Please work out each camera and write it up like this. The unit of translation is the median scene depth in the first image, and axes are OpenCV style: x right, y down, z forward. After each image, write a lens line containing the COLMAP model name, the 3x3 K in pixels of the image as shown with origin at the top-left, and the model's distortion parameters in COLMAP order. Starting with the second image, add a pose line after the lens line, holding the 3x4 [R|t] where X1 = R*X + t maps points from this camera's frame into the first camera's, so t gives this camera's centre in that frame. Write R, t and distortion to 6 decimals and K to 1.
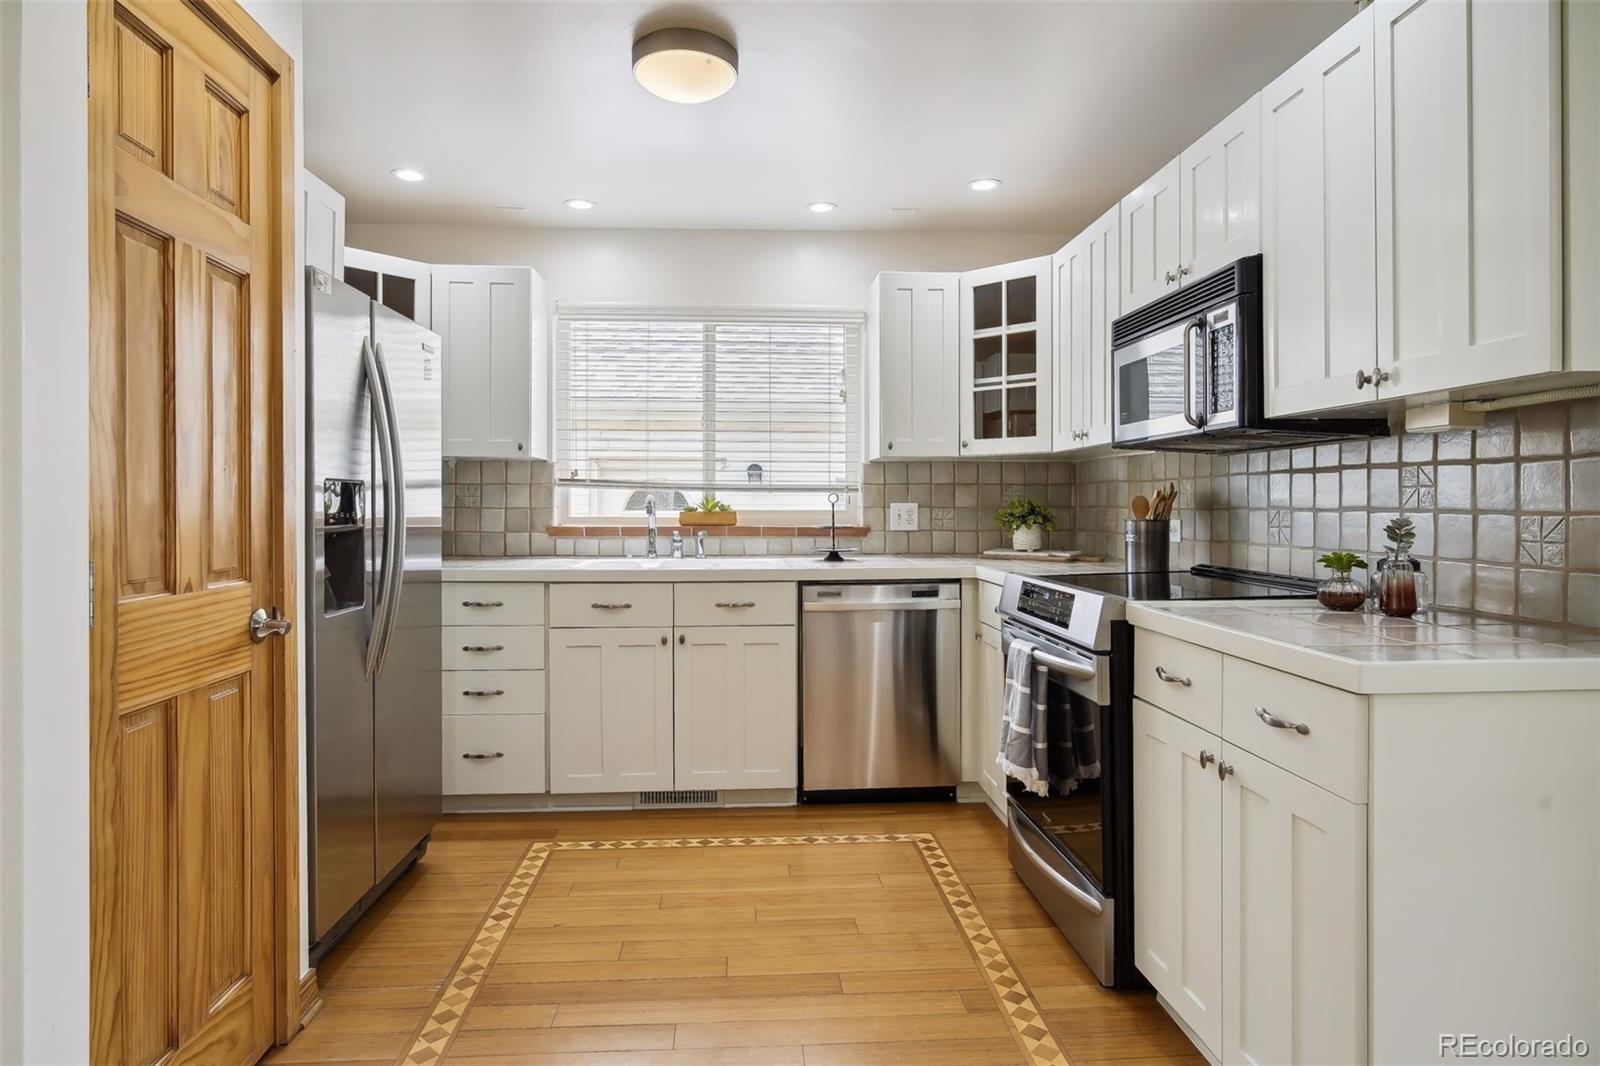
lens RADIAL K [[909.0, 0, 802.0], [0, 909.0, 519.1], [0, 0, 1]] dist [0.000491, 0.002004]
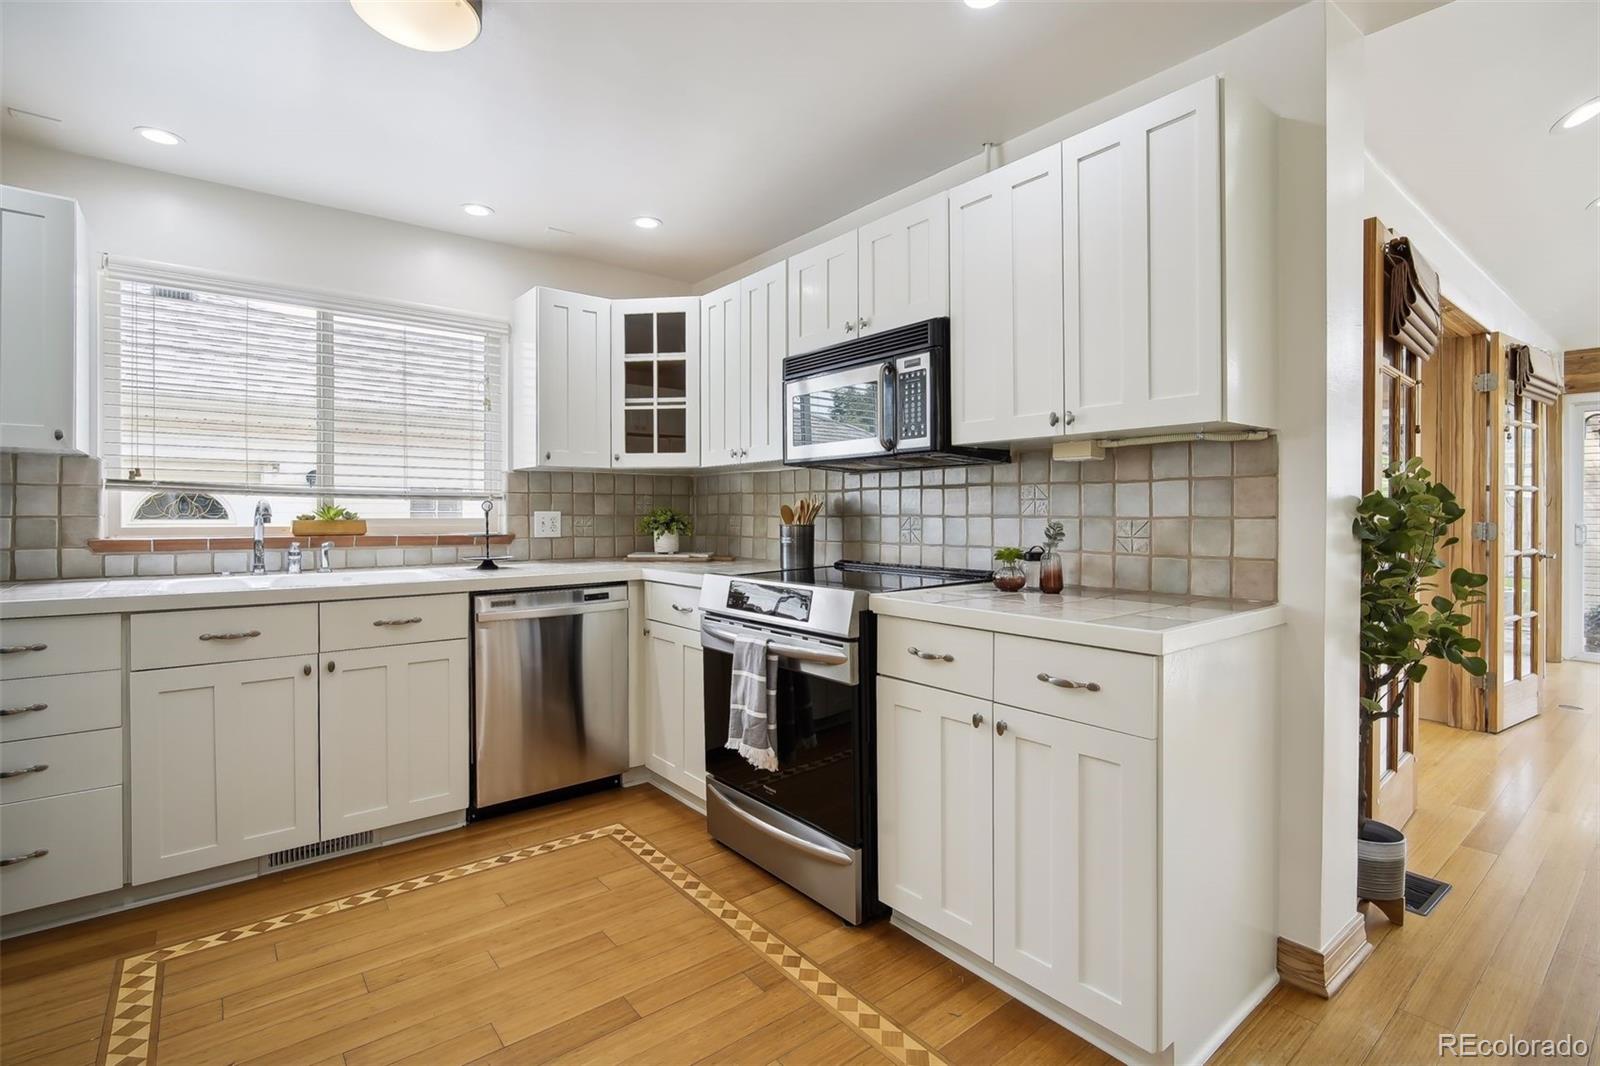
lens RADIAL K [[741.3, 0, 800.0], [0, 741.3, 522.7], [0, 0, 1]] dist [-0.009601, 0.004542]
pose [[0.823768, -0.006017, 0.566895, -0.180322], [0.008310, 0.999964, -0.001461, -0.001004], [-0.566866, 0.005914, 0.823789, 0.178857]]
